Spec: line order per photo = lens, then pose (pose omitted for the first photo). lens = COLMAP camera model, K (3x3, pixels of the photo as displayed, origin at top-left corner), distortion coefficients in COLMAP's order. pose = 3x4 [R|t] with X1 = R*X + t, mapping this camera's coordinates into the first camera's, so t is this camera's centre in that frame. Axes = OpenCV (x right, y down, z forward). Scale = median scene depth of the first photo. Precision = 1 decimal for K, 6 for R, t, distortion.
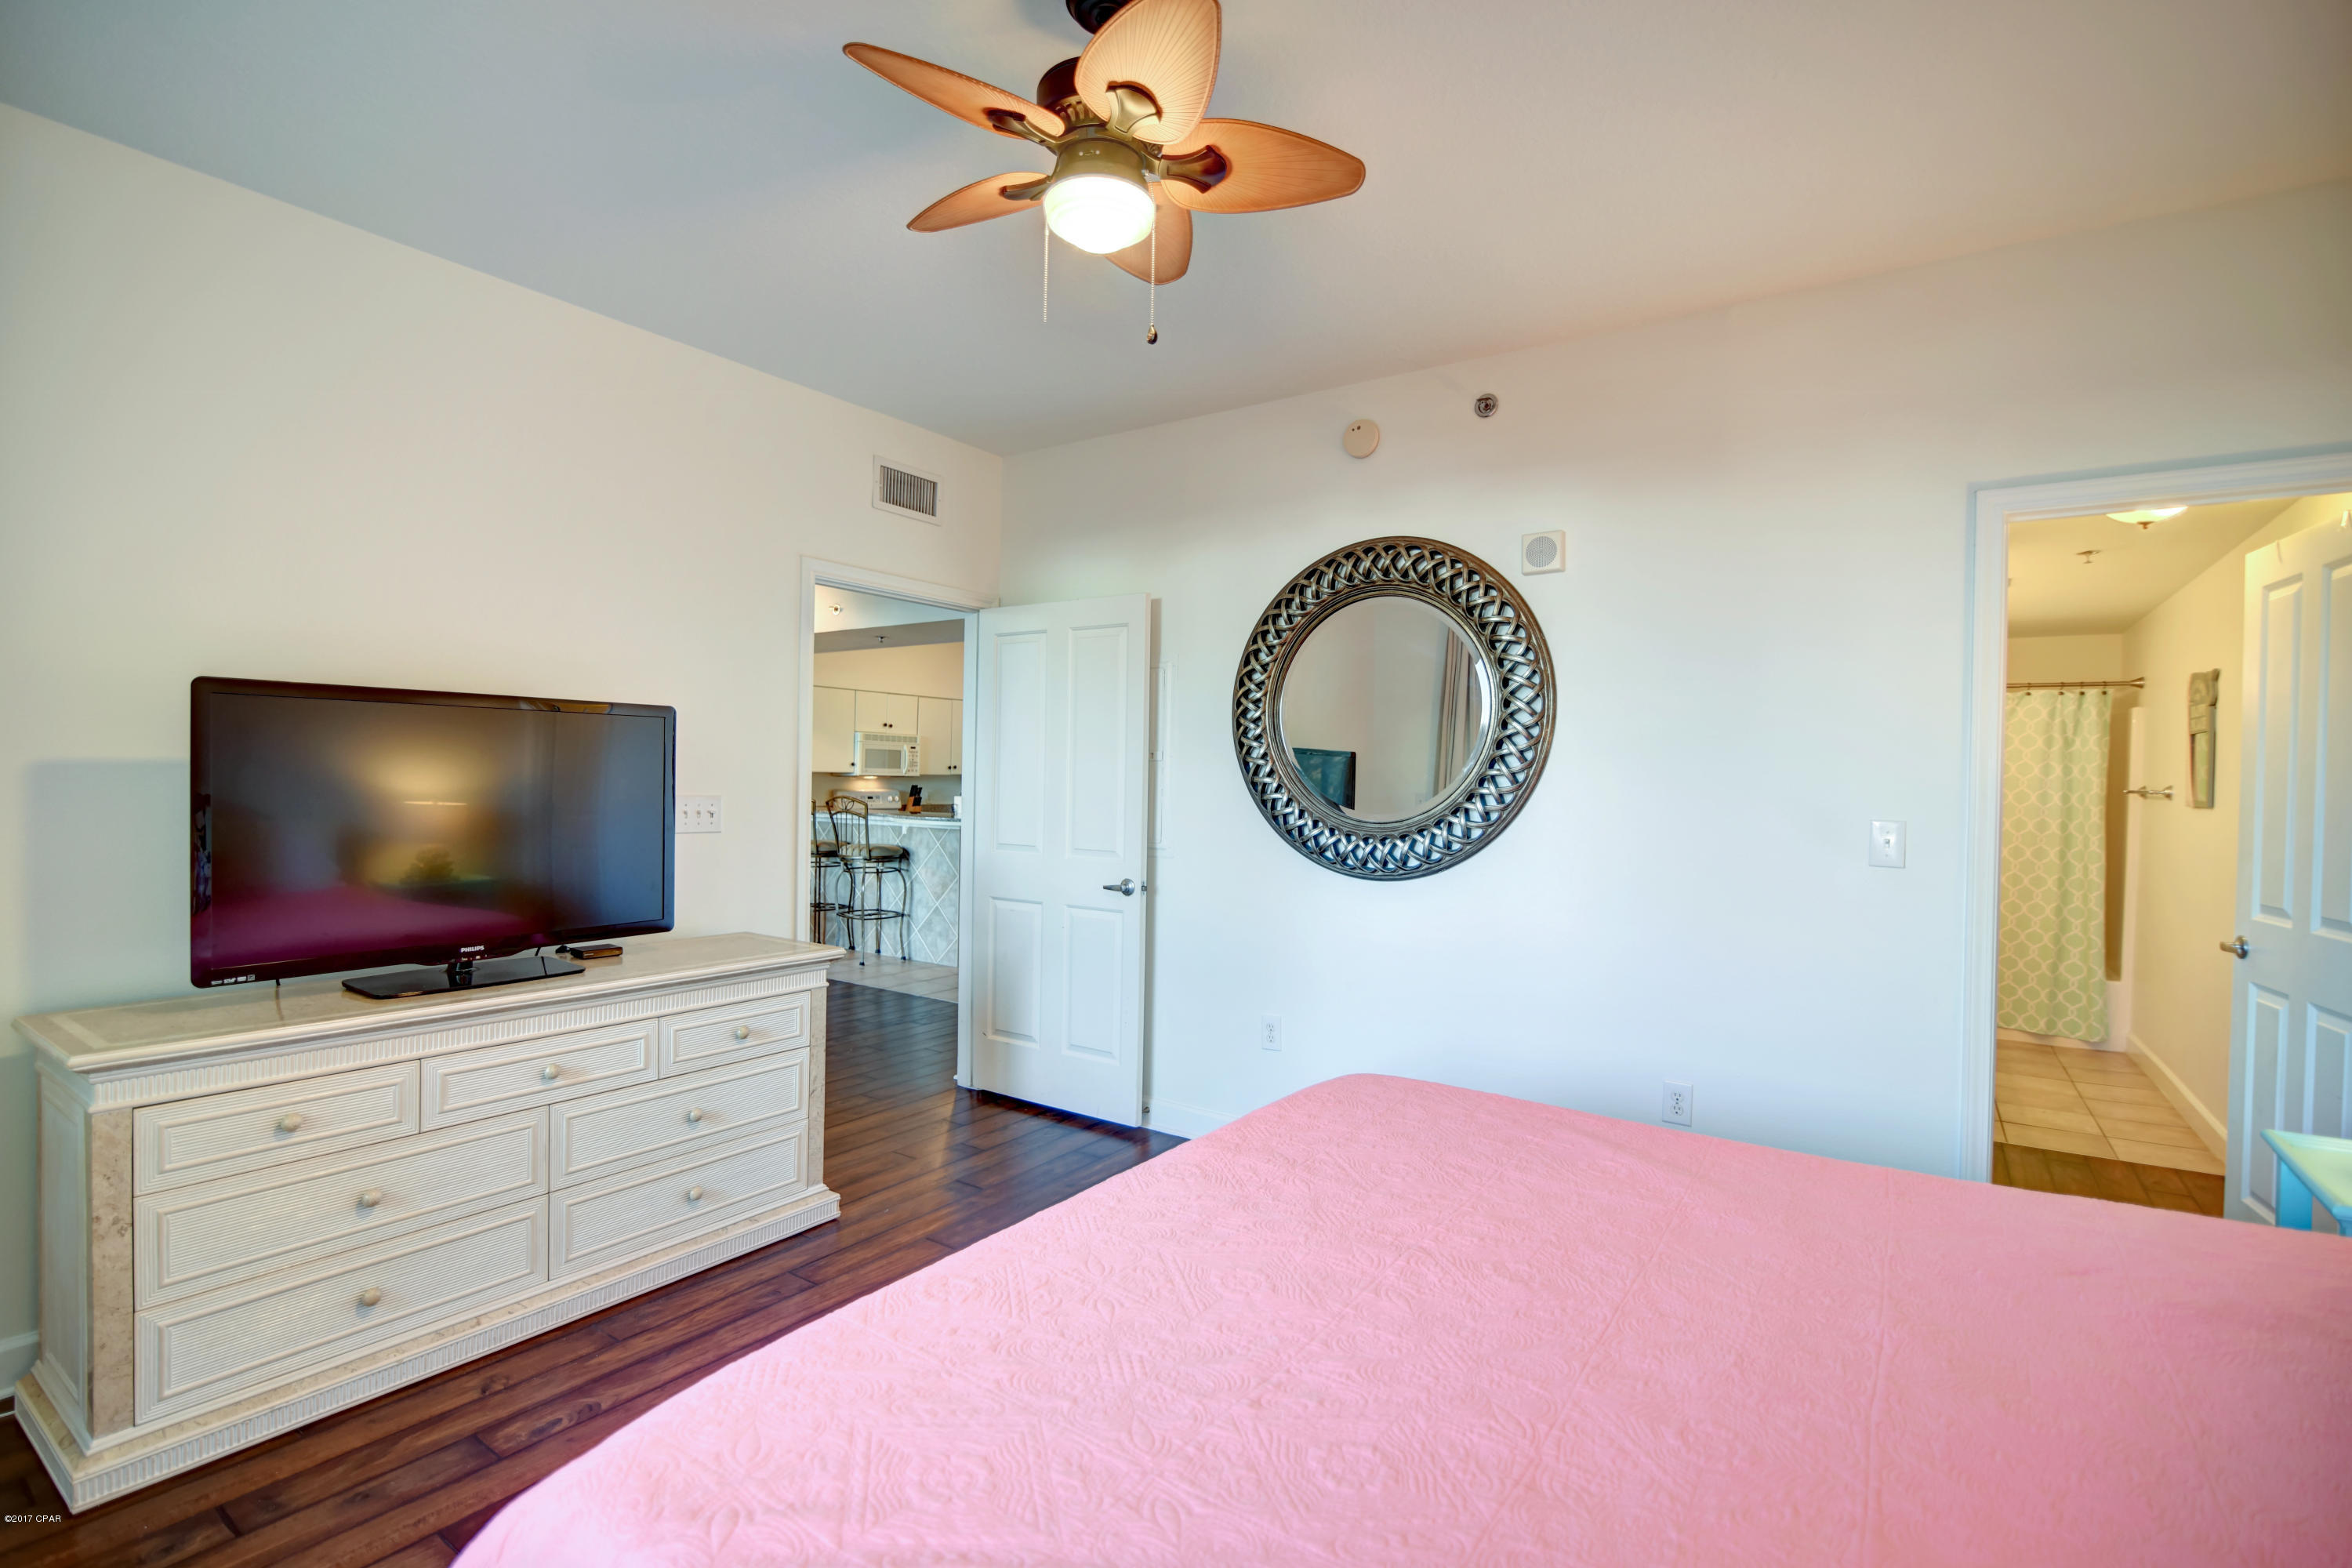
lens RADIAL K [[1091.3, 0, 1164.9], [0, 1091.3, 783.4], [0, 0, 1]] dist [-0.017283, 0.001137]
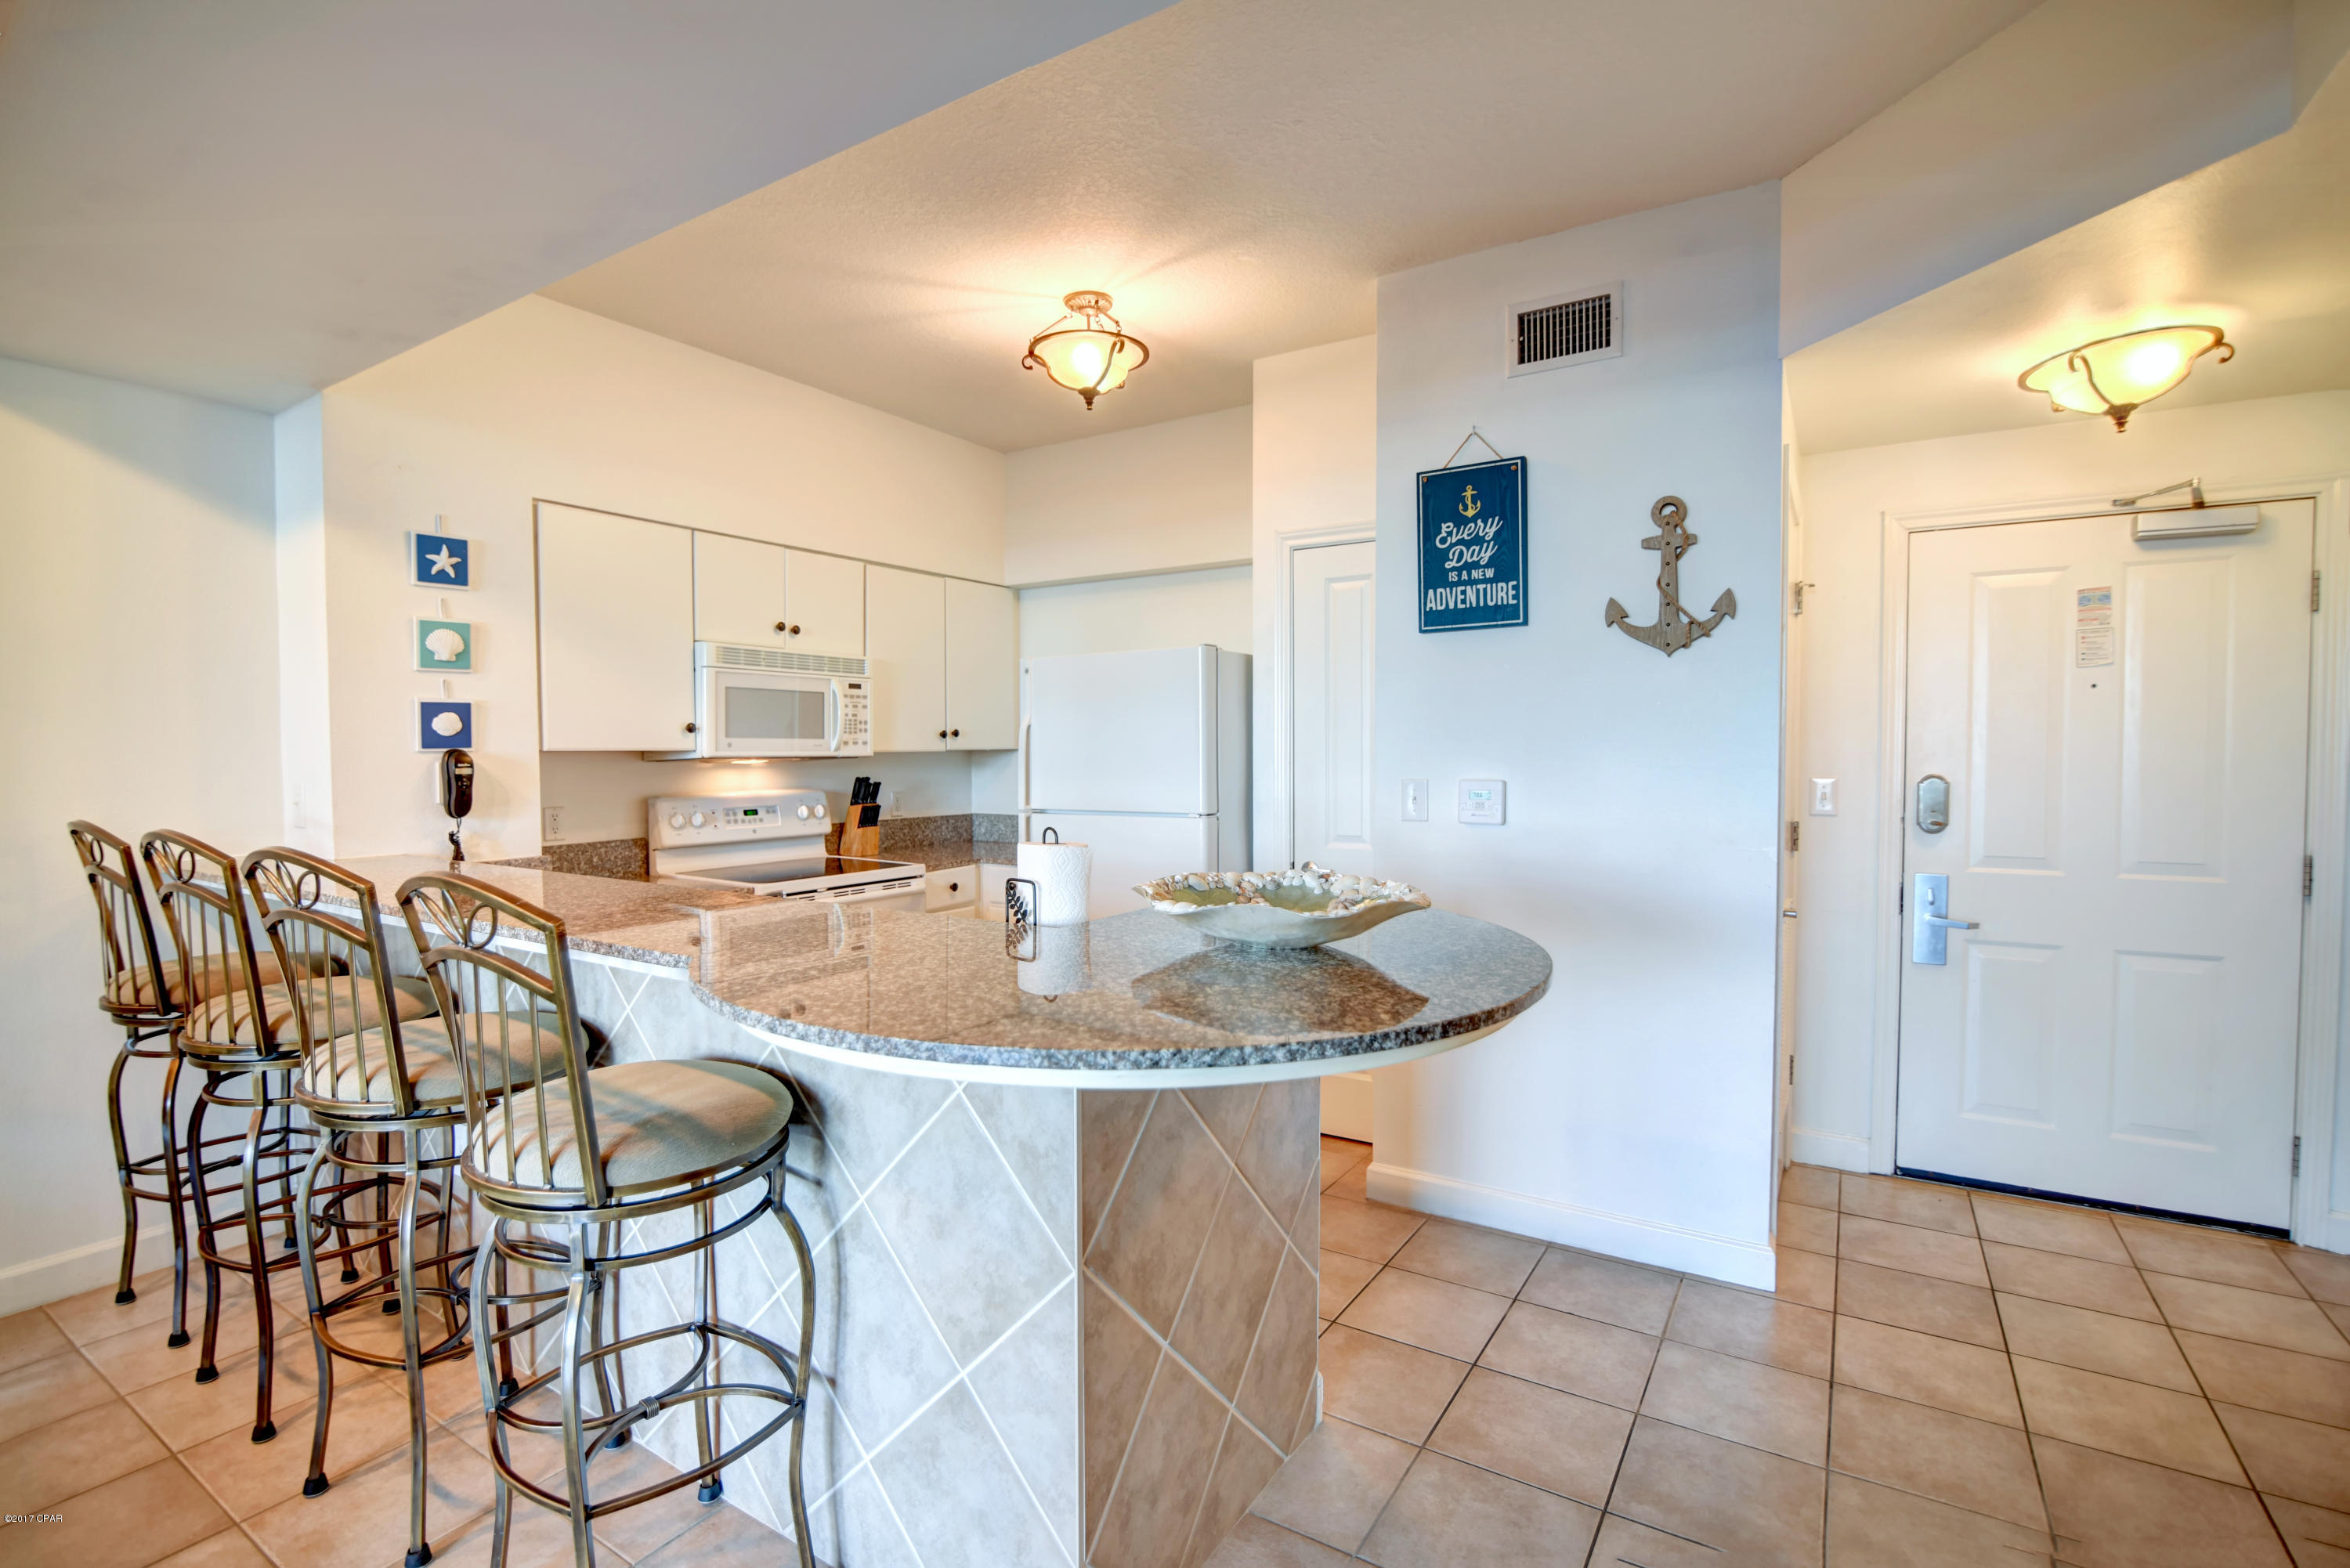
lens RADIAL K [[1090.3, 0, 1188.1], [0, 1090.3, 795.8], [0, 0, 1]] dist [-0.017283, 0.001137]
pose [[0.998525, -0.016876, 0.051602, -0.131430], [0.014523, 0.998853, 0.045636, -0.008717], [-0.052313, -0.044820, 0.997624, 0.598560]]
